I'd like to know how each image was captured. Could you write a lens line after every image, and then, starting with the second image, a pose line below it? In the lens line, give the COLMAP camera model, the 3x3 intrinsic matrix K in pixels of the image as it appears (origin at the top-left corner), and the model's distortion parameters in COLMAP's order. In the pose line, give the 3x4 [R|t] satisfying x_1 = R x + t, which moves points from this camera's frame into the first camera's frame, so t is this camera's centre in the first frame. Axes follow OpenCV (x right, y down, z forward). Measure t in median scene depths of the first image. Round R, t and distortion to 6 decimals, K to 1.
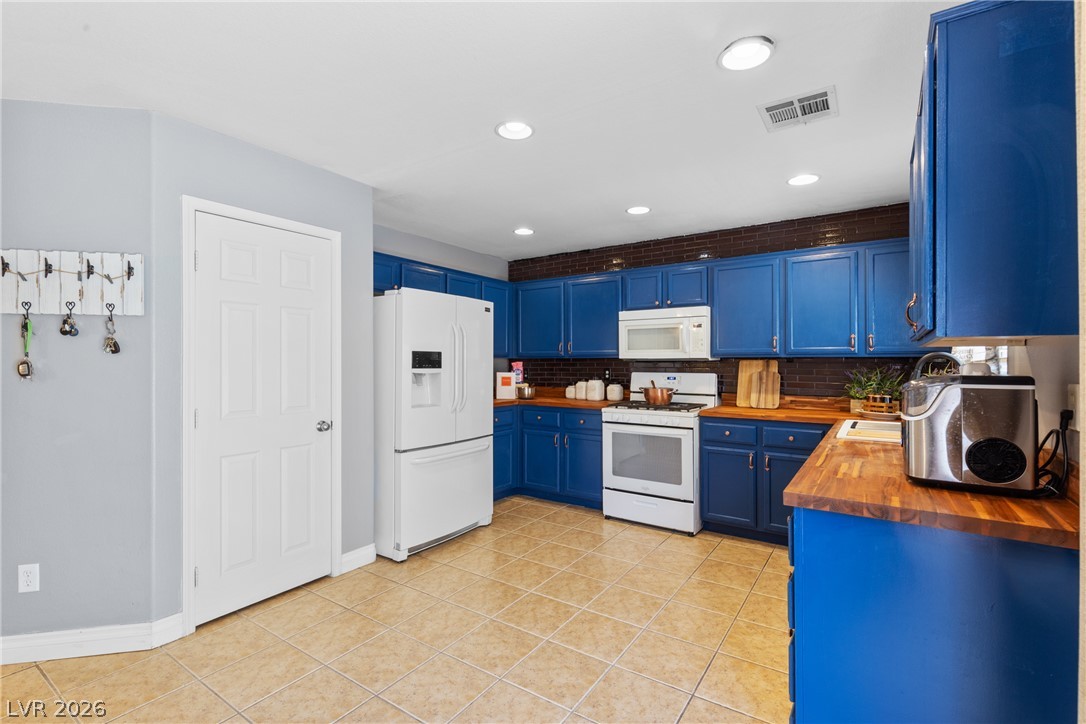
lens RADIAL K [[489.0, 0, 543.4], [0, 489.0, 360.6], [0, 0, 1]] dist [0.010657, -0.002228]
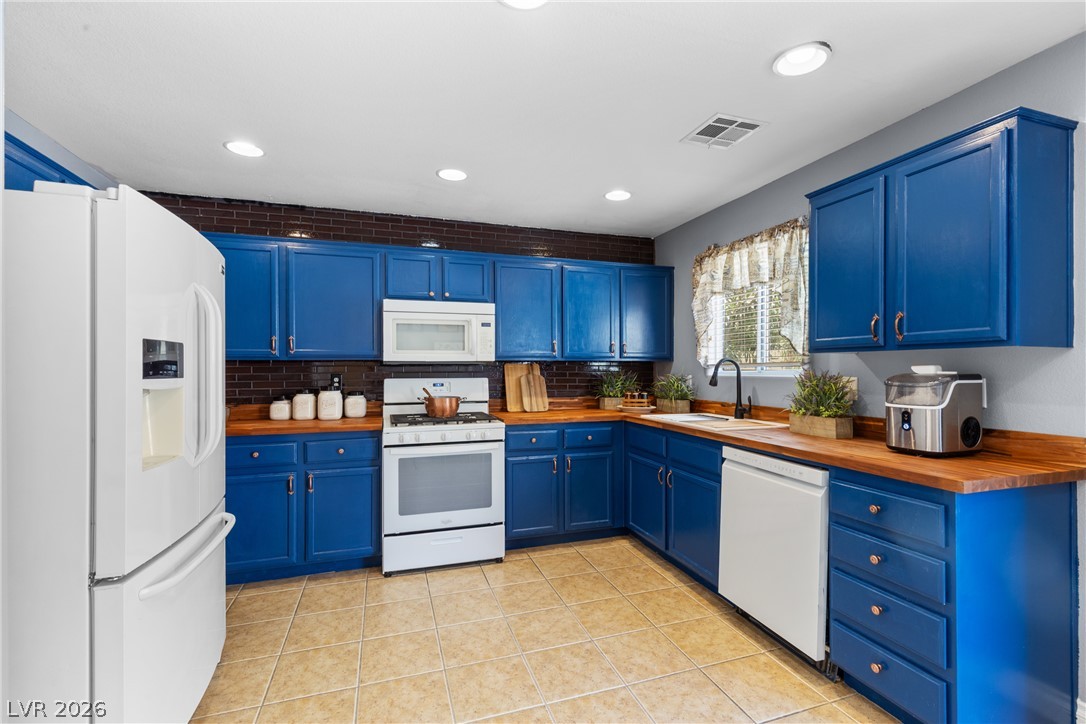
lens RADIAL K [[489.0, 0, 548.5], [0, 489.0, 367.4], [0, 0, 1]] dist [0.010657, -0.002228]
pose [[0.605347, -0.002809, 0.795957, -0.326230], [-0.001165, 0.999990, 0.004415, 0.002669], [-0.795961, -0.003600, 0.605337, 0.369307]]
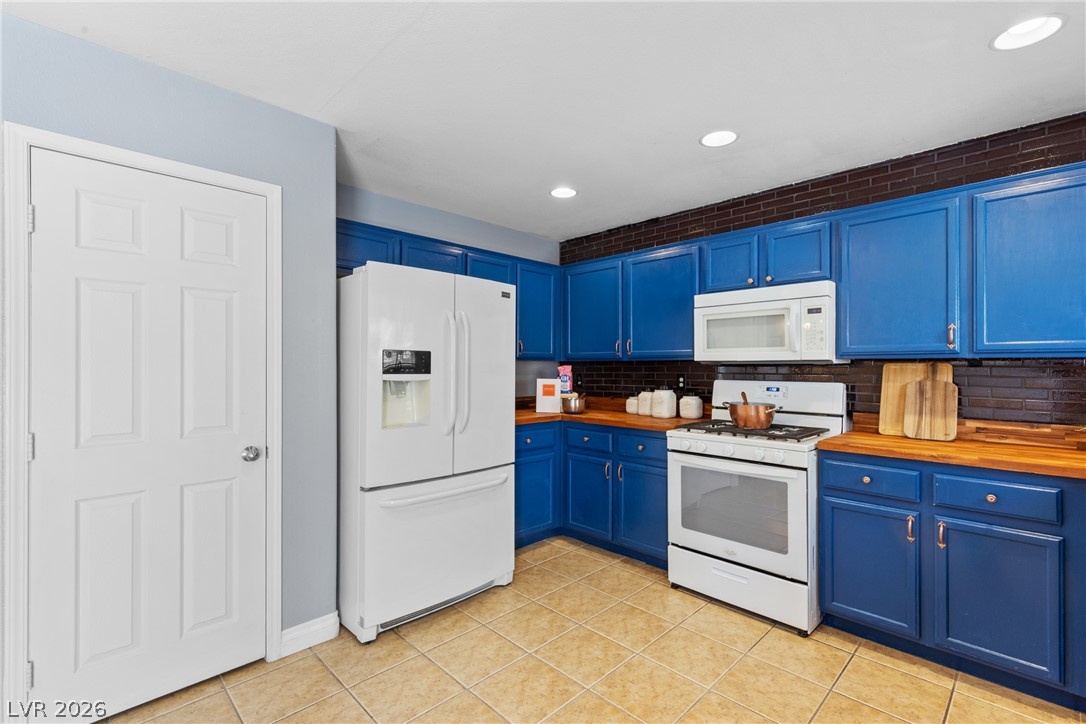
lens RADIAL K [[489.0, 0, 544.5], [0, 489.0, 365.5], [0, 0, 1]] dist [0.010657, -0.002228]
pose [[0.981670, 0.001046, -0.190588, 0.083679], [-0.000636, 0.999997, 0.002209, 0.001210], [0.190590, -0.002048, 0.981668, 0.279651]]
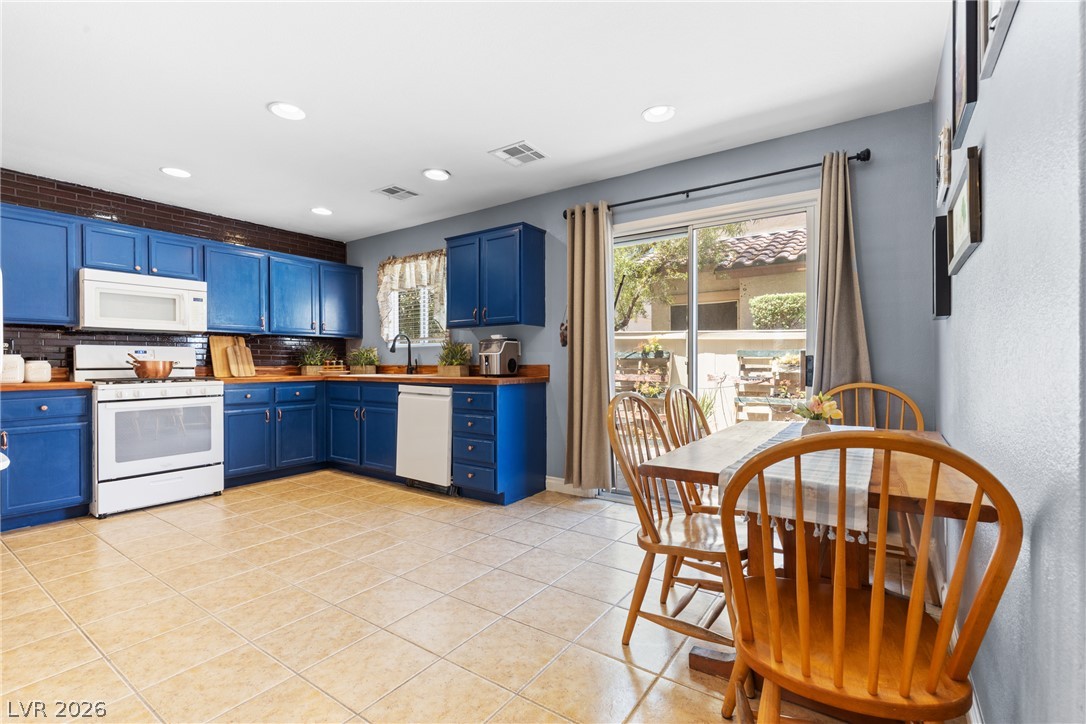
lens RADIAL K [[489.0, 0, 545.7], [0, 489.0, 364.5], [0, 0, 1]] dist [0.010657, -0.002228]
pose [[0.018998, -0.006722, 0.999797, -0.713785], [-0.001312, 0.999976, 0.006748, 0.058042], [-0.999819, -0.001440, 0.018989, 0.242876]]
